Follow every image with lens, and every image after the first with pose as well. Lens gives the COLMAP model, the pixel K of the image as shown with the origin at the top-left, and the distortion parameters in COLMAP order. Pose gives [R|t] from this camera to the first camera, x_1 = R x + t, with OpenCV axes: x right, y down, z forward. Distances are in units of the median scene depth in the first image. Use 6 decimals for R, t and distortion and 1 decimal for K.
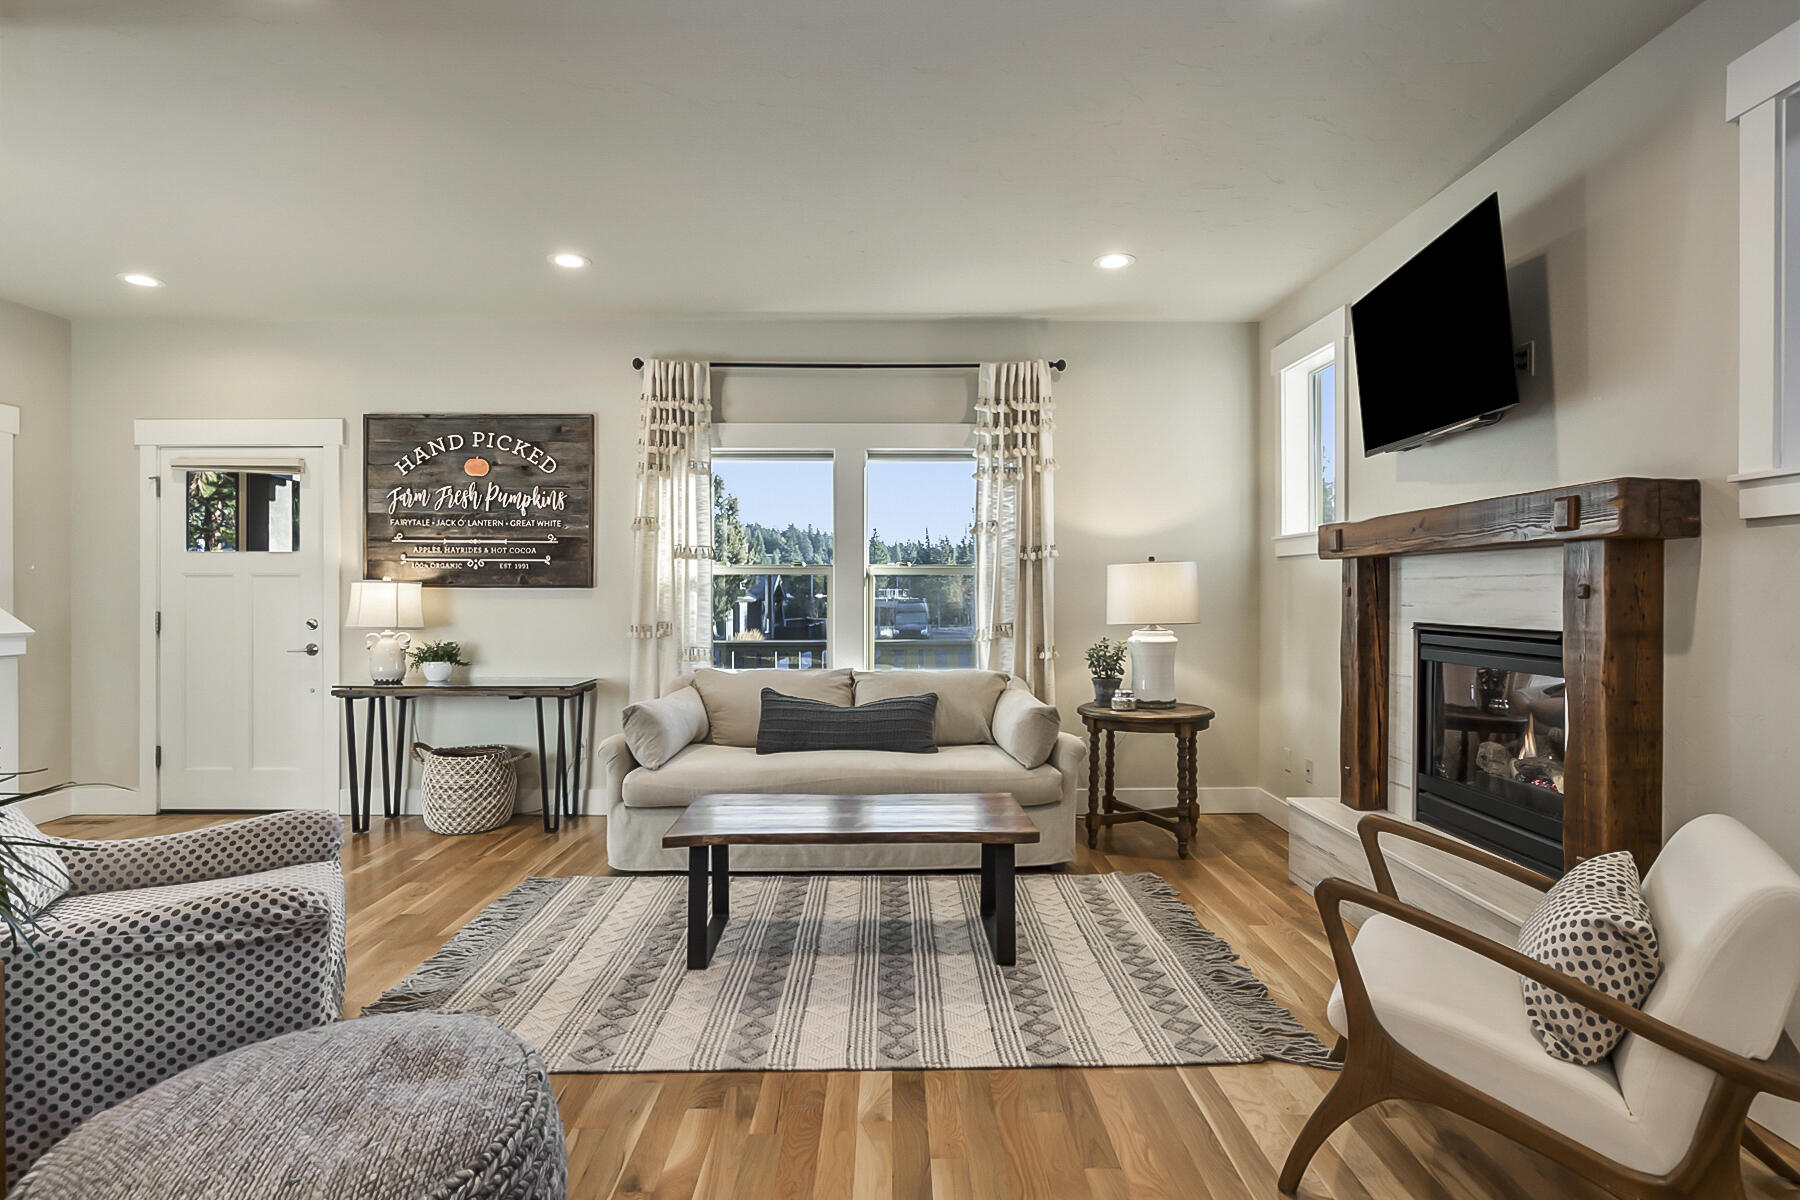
lens RADIAL K [[917.9, 0, 900.4], [0, 917.9, 590.7], [0, 0, 1]] dist [-0.018334, 0.009110]
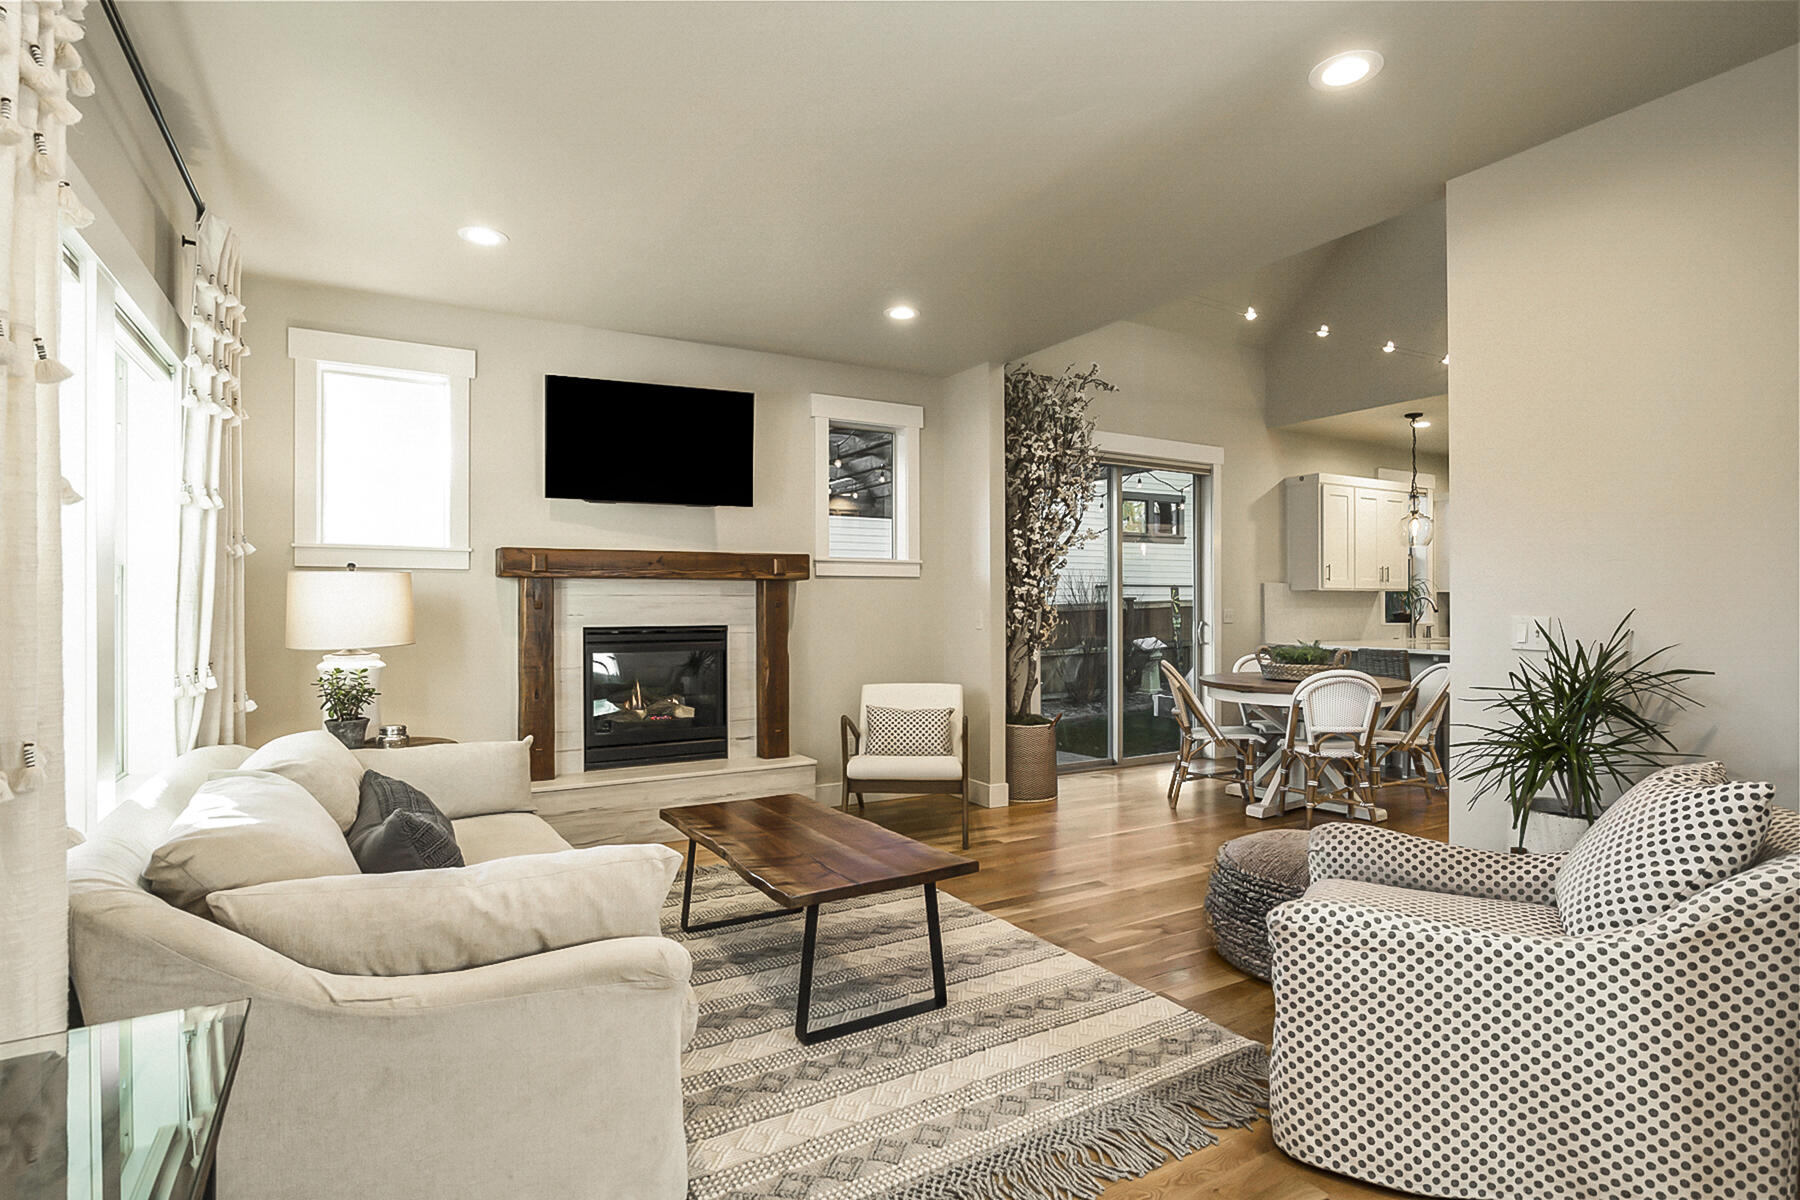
lens RADIAL K [[917.9, 0, 894.5], [0, 917.9, 601.2], [0, 0, 1]] dist [-0.018334, 0.009110]
pose [[-0.495669, 0.000693, 0.868511, -0.656445], [-0.000189, 1.000000, -0.000906, -0.002210], [-0.868512, -0.000614, -0.495669, 0.966052]]
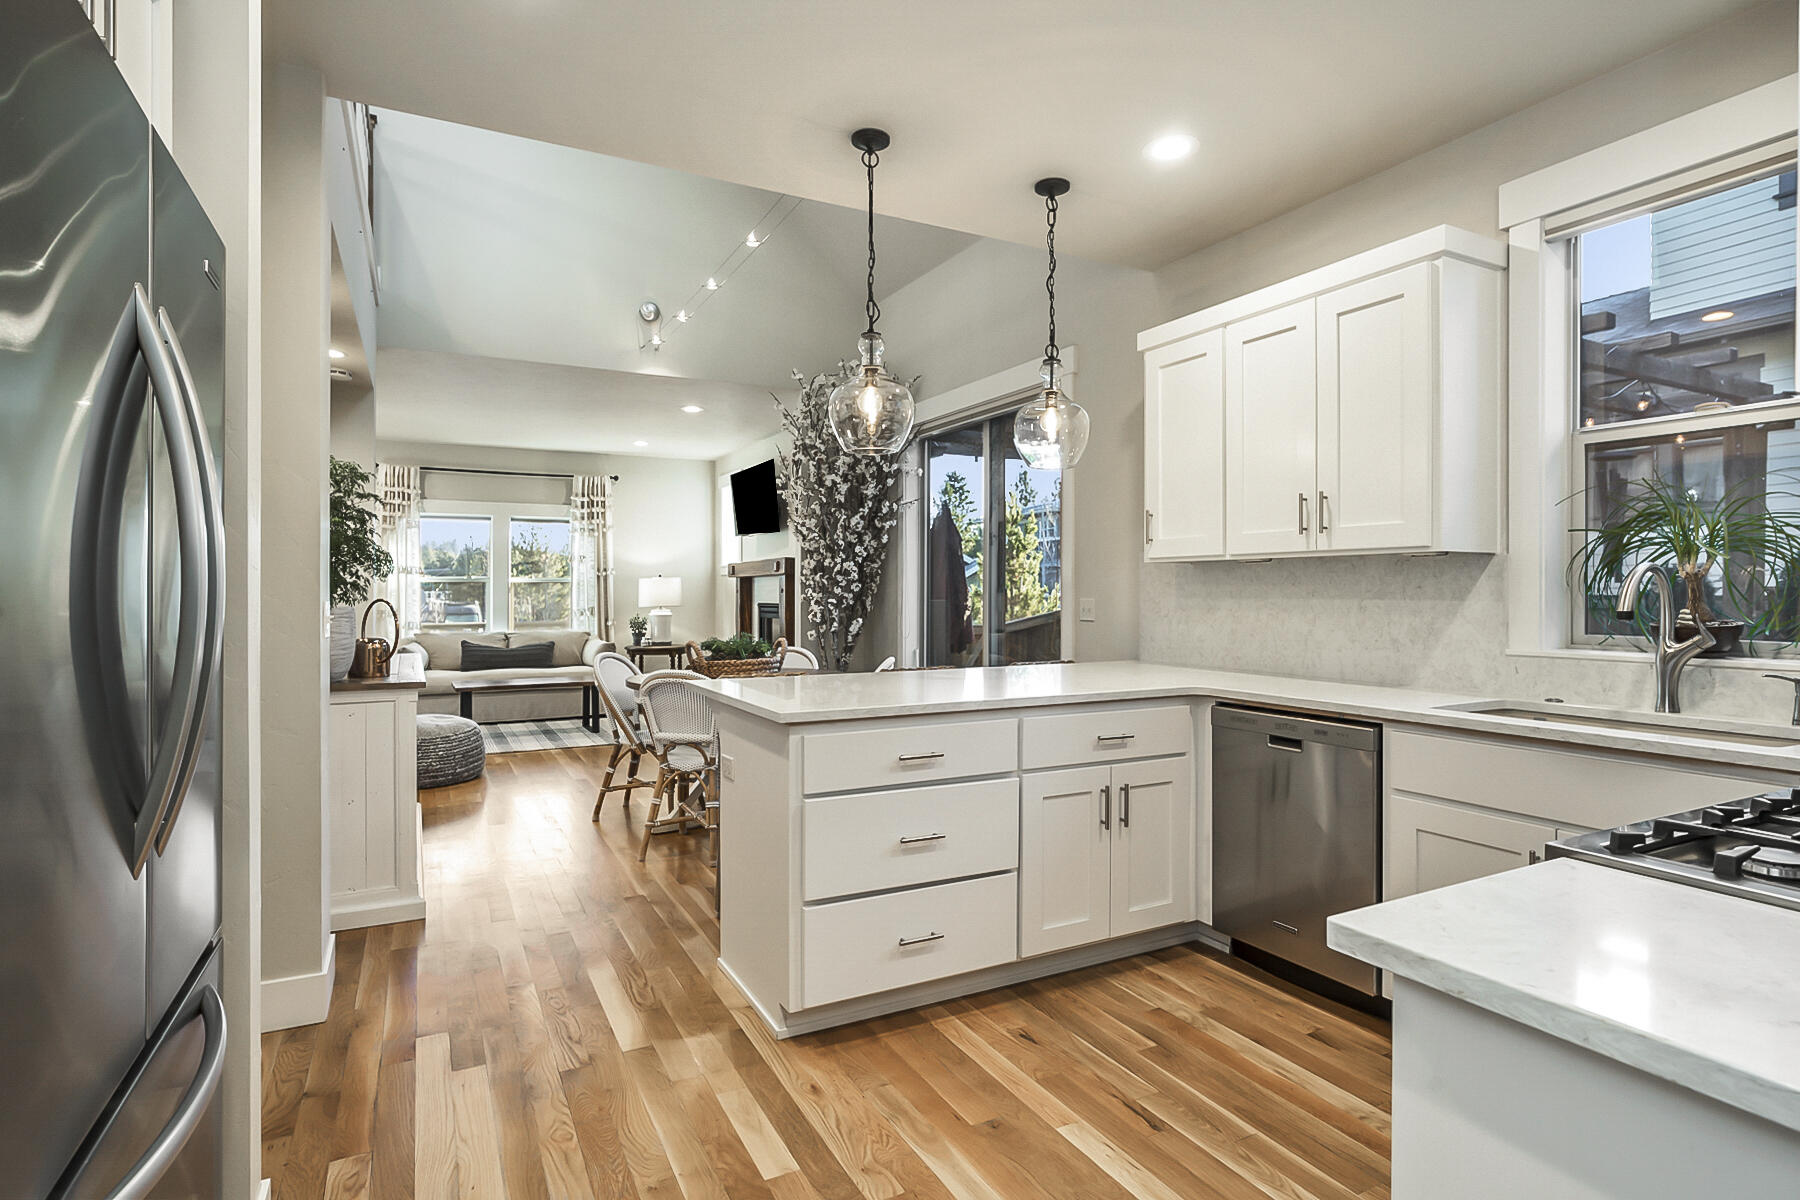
lens RADIAL K [[917.9, 0, 900.1], [0, 917.9, 599.6], [0, 0, 1]] dist [-0.018334, 0.009110]
pose [[0.890358, -0.005875, 0.455223, -0.195190], [0.001818, 0.999955, 0.009349, 0.001456], [-0.455257, -0.007497, 0.890328, -1.123982]]
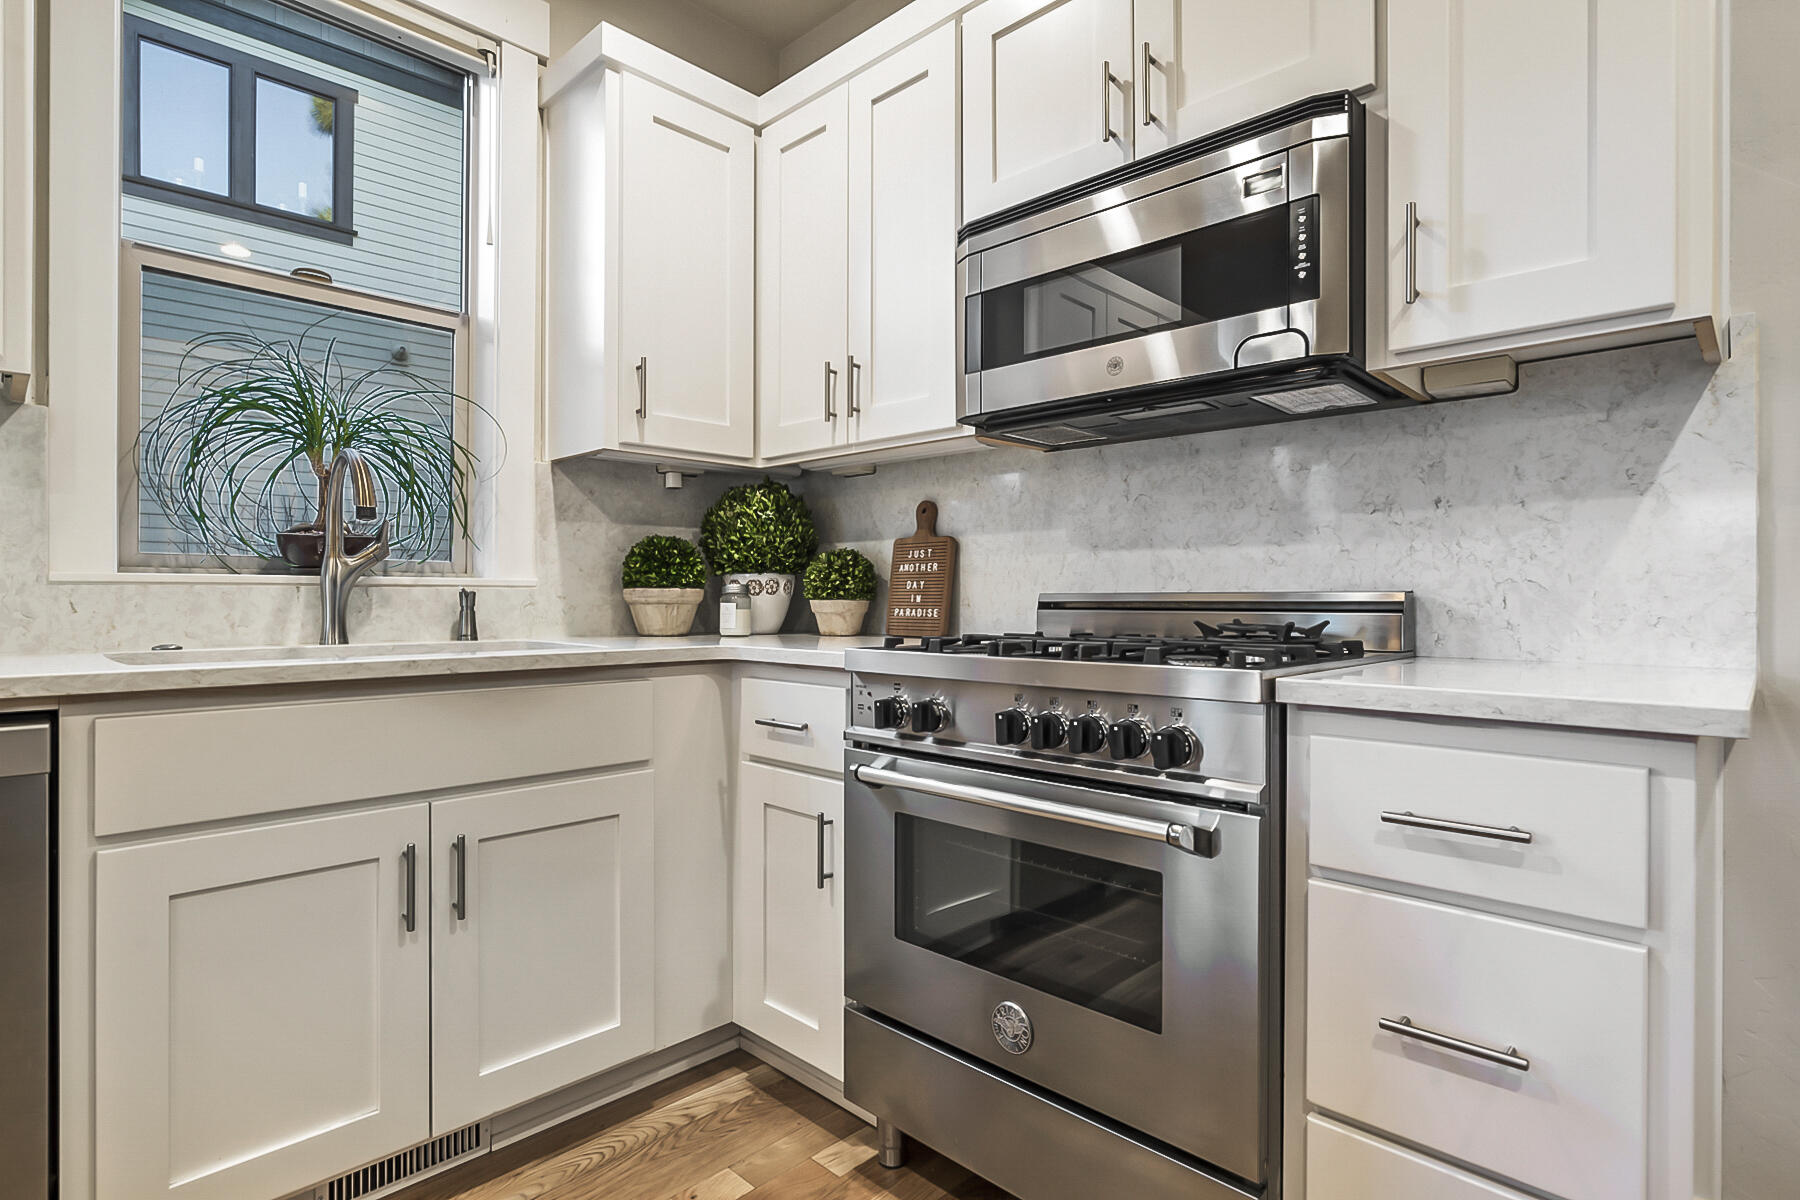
lens RADIAL K [[917.9, 0, 898.3], [0, 917.9, 597.3], [0, 0, 1]] dist [-0.018334, 0.009110]
pose [[-0.709210, -0.002792, 0.704992, -0.035973], [-0.004037, 0.999992, -0.000101, 0.049137], [-0.704986, -0.002917, -0.709216, -0.751741]]
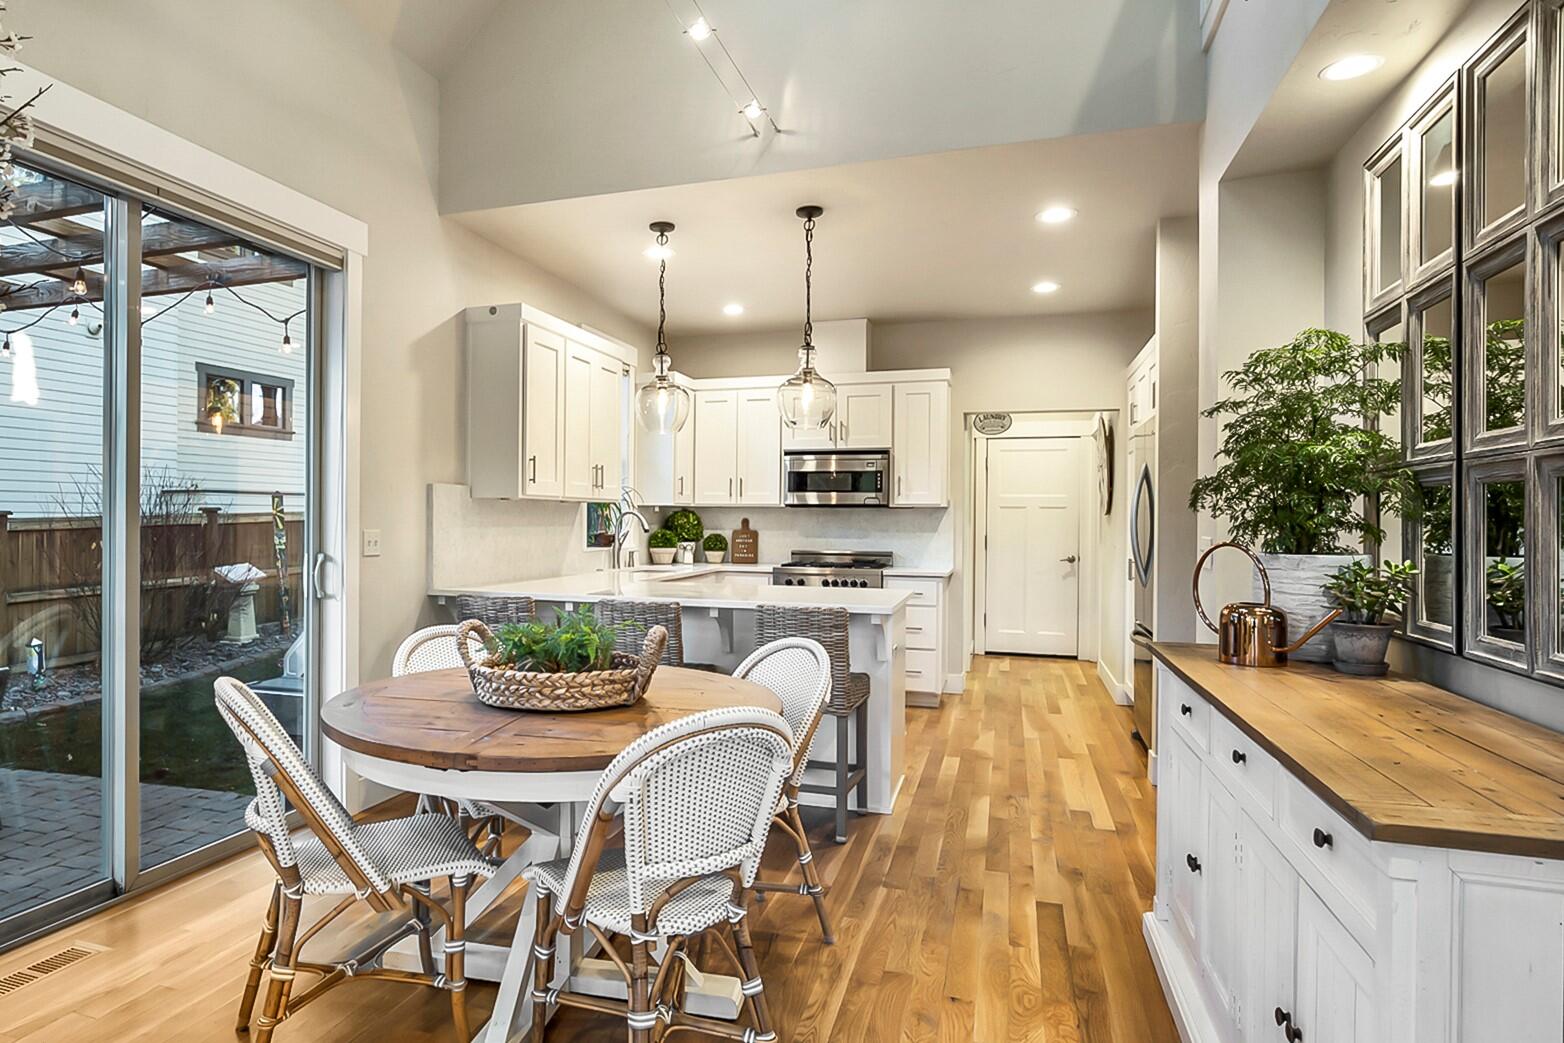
lens RADIAL K [[930.1, 0, 677.3], [0, 930.1, 520.5], [0, 0, 1]] dist [-0.009841, -0.001702]
pose [[-0.938027, -0.010209, 0.346413, -0.124535], [-0.010061, 0.999947, 0.002227, -0.003106], [-0.346417, -0.001397, -0.938079, 0.382250]]
